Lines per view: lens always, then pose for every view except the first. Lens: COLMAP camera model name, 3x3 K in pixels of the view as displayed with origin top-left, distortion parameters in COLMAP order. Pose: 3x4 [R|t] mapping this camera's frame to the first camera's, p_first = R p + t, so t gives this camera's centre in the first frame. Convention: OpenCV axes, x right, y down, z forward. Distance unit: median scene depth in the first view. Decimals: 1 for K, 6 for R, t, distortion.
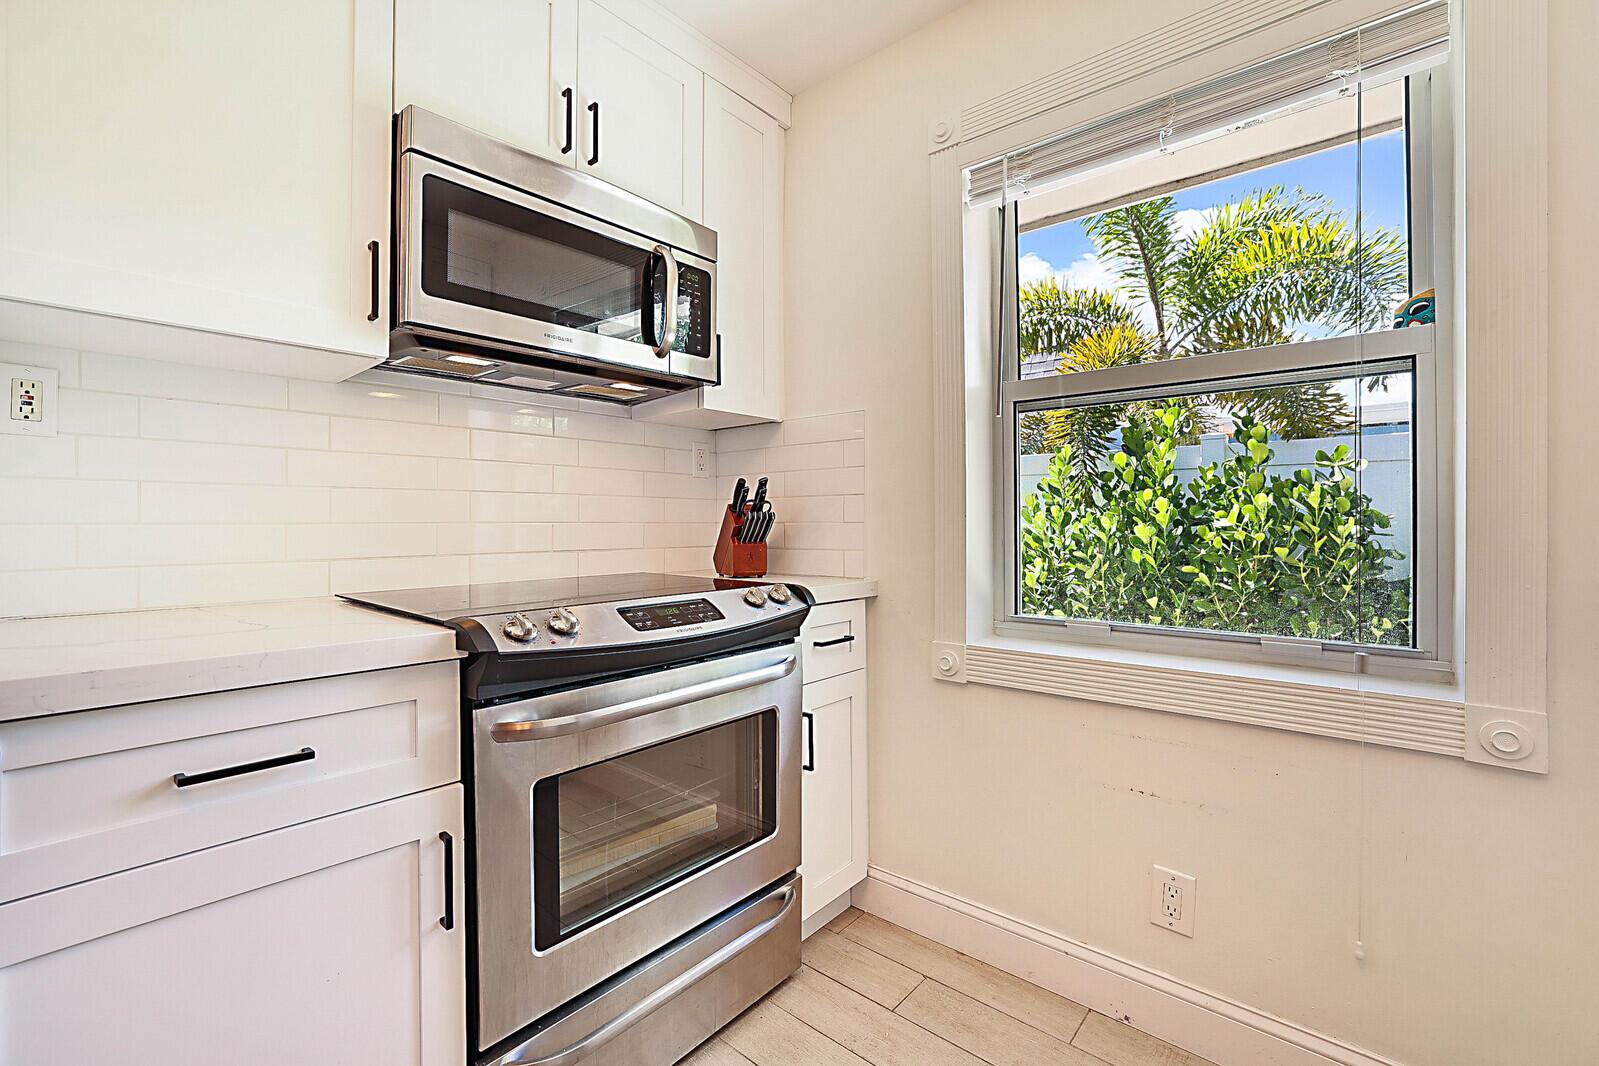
lens RADIAL K [[672.8, 0, 800.1], [0, 672.8, 520.2], [0, 0, 1]] dist [-0.033898, 0.000046]
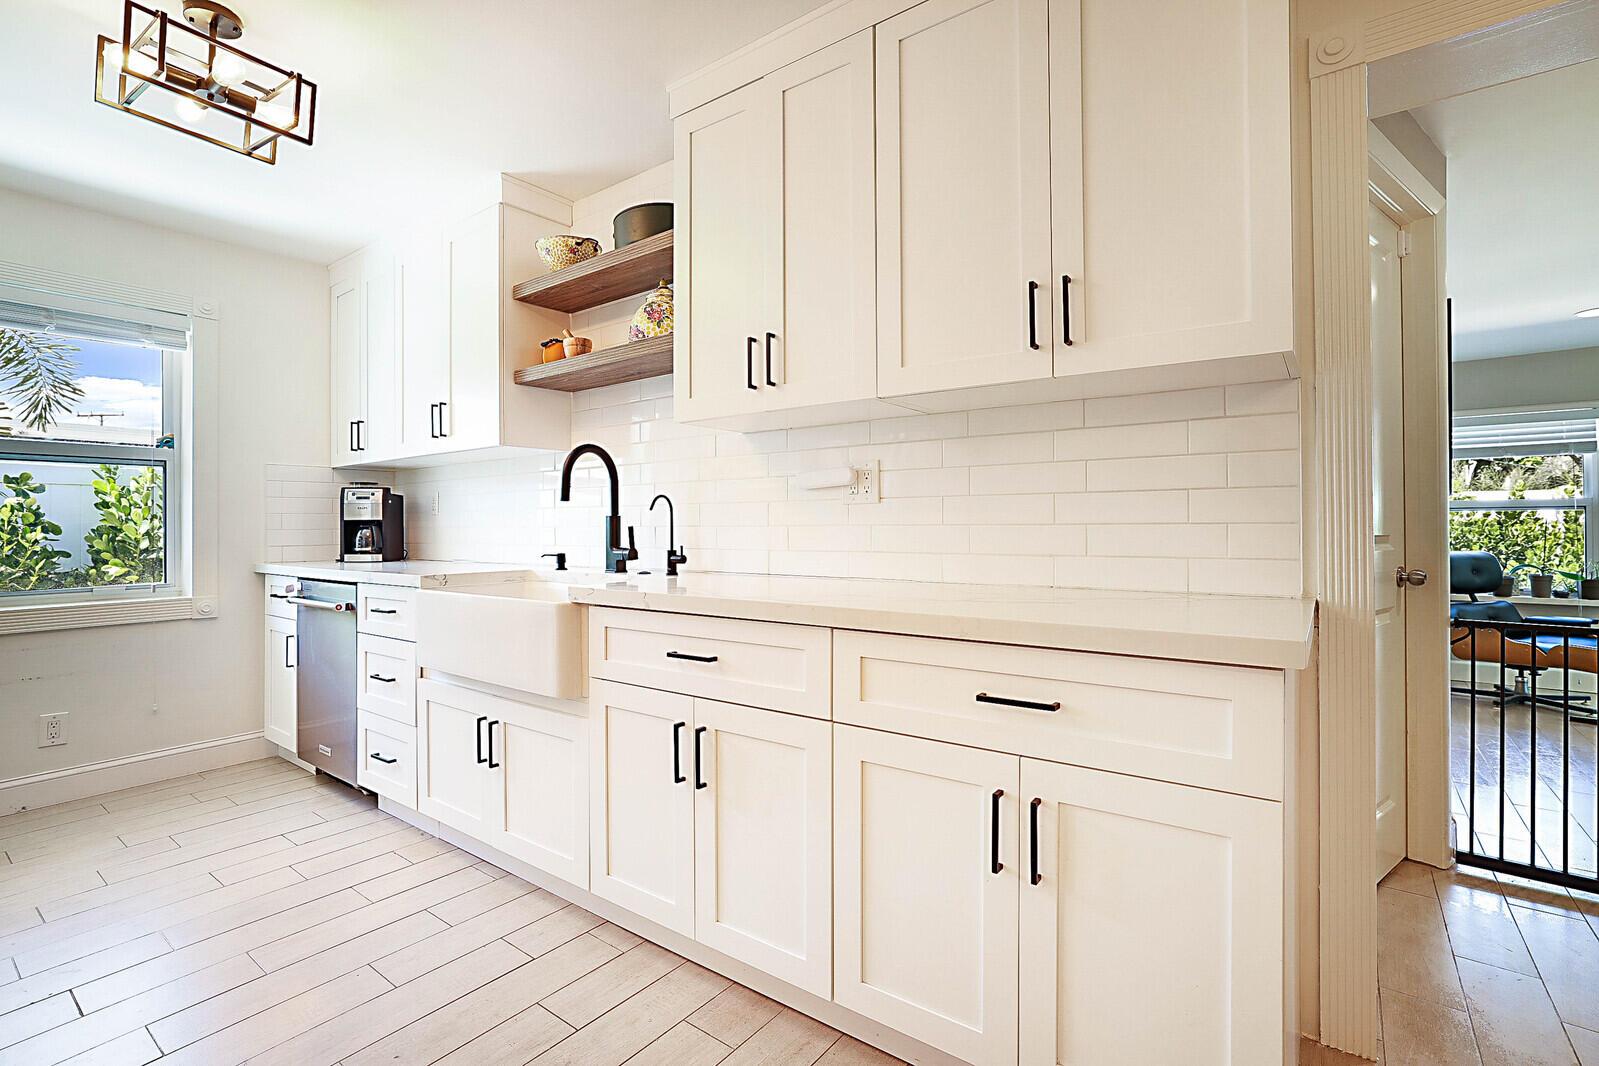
lens RADIAL K [[730.4, 0, 799.5], [0, 730.4, 533.0], [0, 0, 1]] dist [-0.000612, -0.000140]
pose [[-0.067192, -0.016662, 0.997601, -0.747953], [0.010586, 0.999792, 0.017411, -0.002101], [-0.997684, 0.011730, -0.067002, -0.454129]]
